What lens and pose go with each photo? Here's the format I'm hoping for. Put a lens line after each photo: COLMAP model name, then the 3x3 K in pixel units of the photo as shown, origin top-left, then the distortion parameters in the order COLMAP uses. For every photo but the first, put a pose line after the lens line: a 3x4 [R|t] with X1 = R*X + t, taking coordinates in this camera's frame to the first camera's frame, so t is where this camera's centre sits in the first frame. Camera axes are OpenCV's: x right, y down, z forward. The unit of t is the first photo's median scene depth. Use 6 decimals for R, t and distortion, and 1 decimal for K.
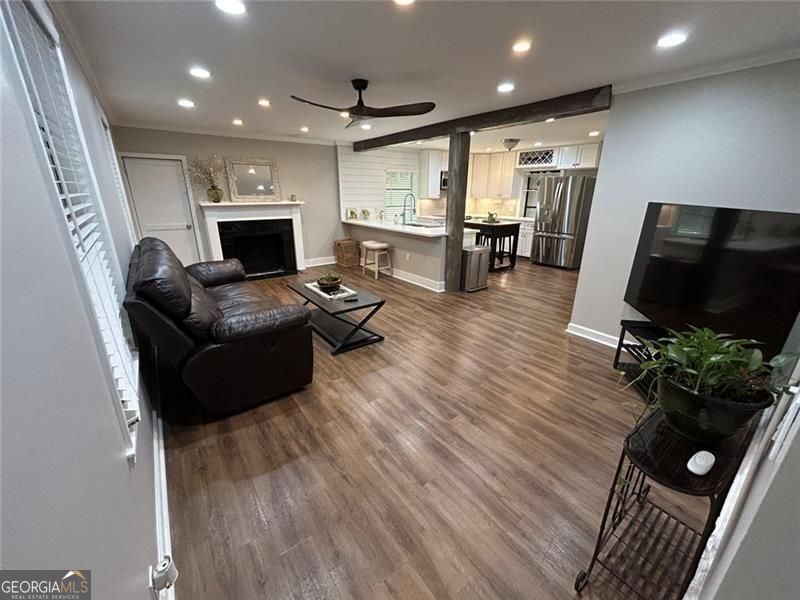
lens RADIAL K [[325.8, 0, 405.3], [0, 325.8, 305.2], [0, 0, 1]] dist [-0.000390, -0.000971]
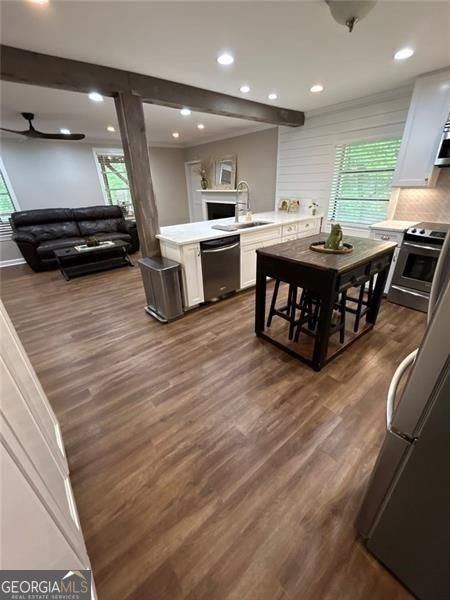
lens RADIAL K [[244.3, 0, 228.8], [0, 244.3, 299.6], [0, 0, 1]] dist [-0.000390, -0.000971]
pose [[0.047846, 0.426790, -0.903084, 0.526818], [-0.303836, 0.867495, 0.393874, -0.255250], [0.951522, 0.255544, 0.171180, 0.751453]]
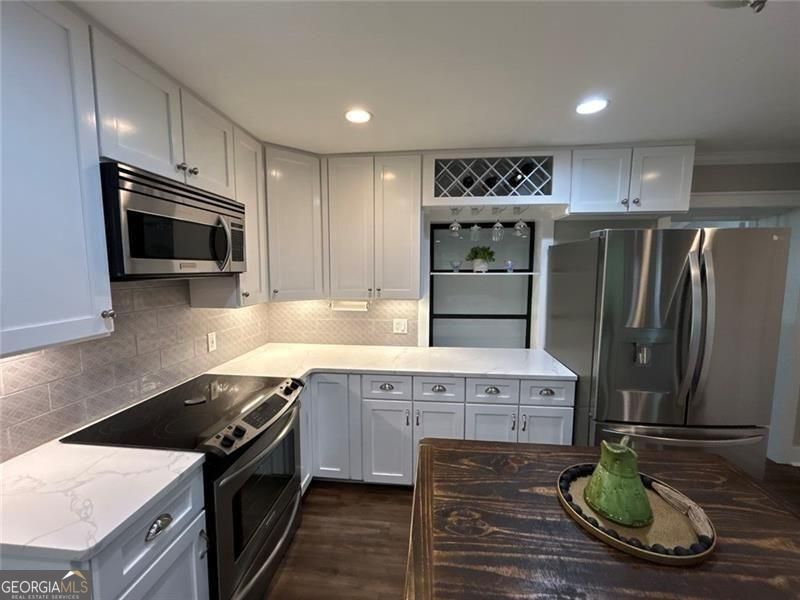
lens RADIAL K [[325.8, 0, 399.6], [0, 325.8, 299.5], [0, 0, 1]] dist [-0.000390, -0.000971]
pose [[0.681579, -0.079001, 0.727467, 0.091842], [0.251440, 0.958906, -0.131444, -0.307181], [-0.687188, 0.272503, 0.673434, 0.849131]]
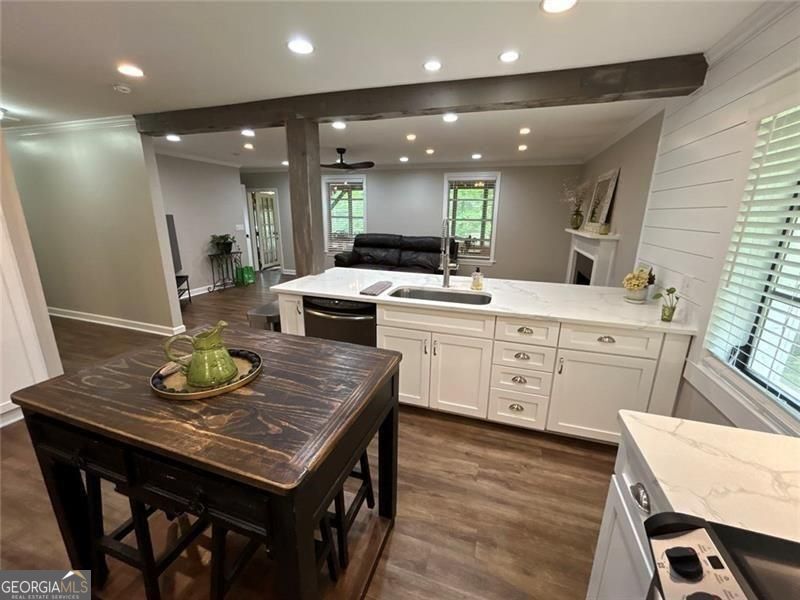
lens RADIAL K [[325.8, 0, 401.3], [0, 325.8, 298.5], [0, 0, 1]] dist [-0.000390, -0.000971]
pose [[-0.822966, 0.127566, -0.553583, 0.240866], [-0.207695, 0.839439, 0.502200, -0.367789], [0.528763, 0.528270, -0.664335, 1.050161]]
